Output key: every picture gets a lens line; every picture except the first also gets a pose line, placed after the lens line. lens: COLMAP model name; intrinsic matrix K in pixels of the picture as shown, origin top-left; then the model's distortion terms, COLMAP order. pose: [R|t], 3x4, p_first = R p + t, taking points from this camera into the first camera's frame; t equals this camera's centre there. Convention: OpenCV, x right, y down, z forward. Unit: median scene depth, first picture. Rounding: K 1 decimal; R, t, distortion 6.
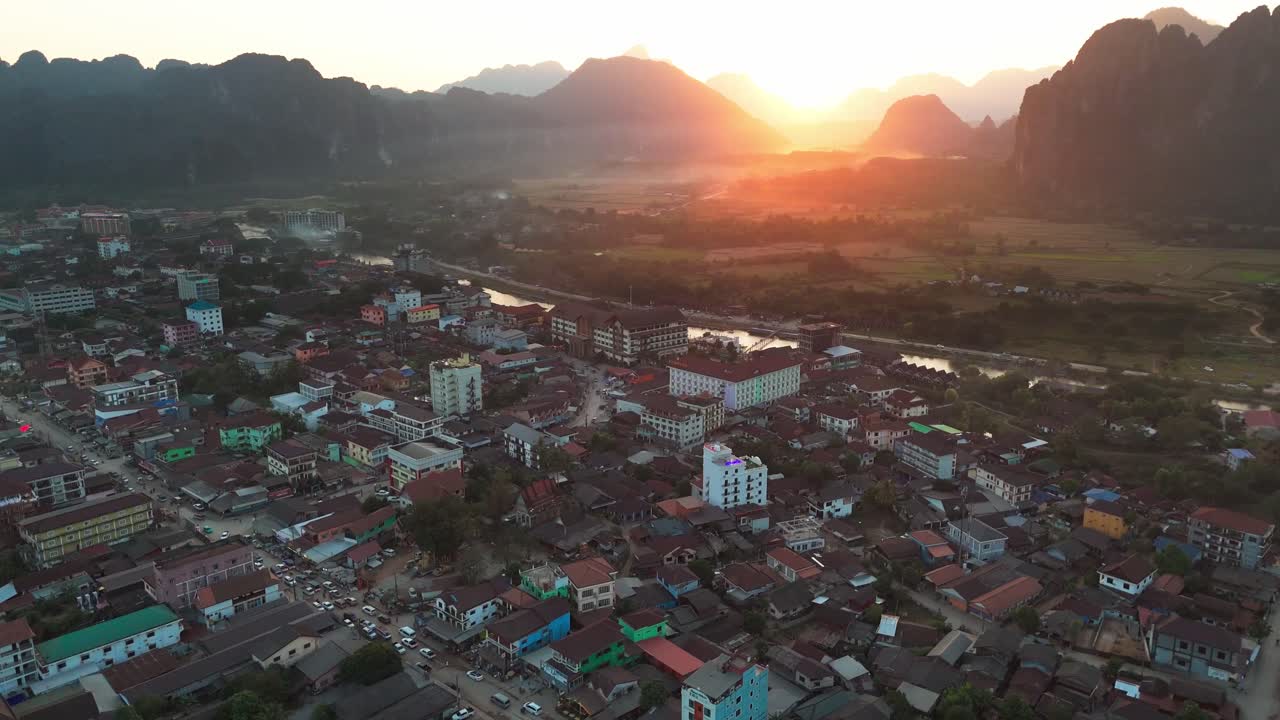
lens RADIAL K [[937.7, 0, 640.0], [0, 937.7, 360.0], [0, 0, 1]] dist [0.074915, -0.065672]
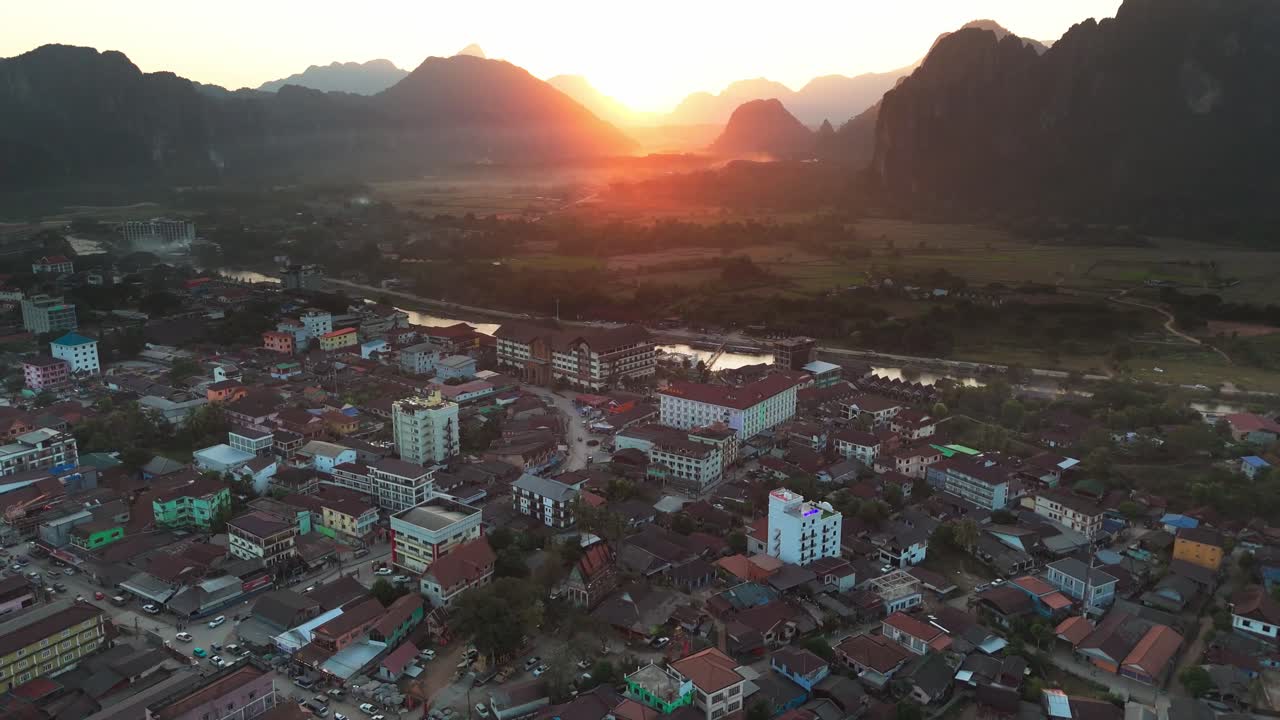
lens RADIAL K [[937.7, 0, 640.0], [0, 937.7, 360.0], [0, 0, 1]] dist [0.074915, -0.065672]
pose [[0.985610, -0.037705, 0.164778, -0.147567], [0.037992, 0.999277, 0.001409, -0.030197], [-0.164712, 0.004872, 0.986330, 0.117793]]
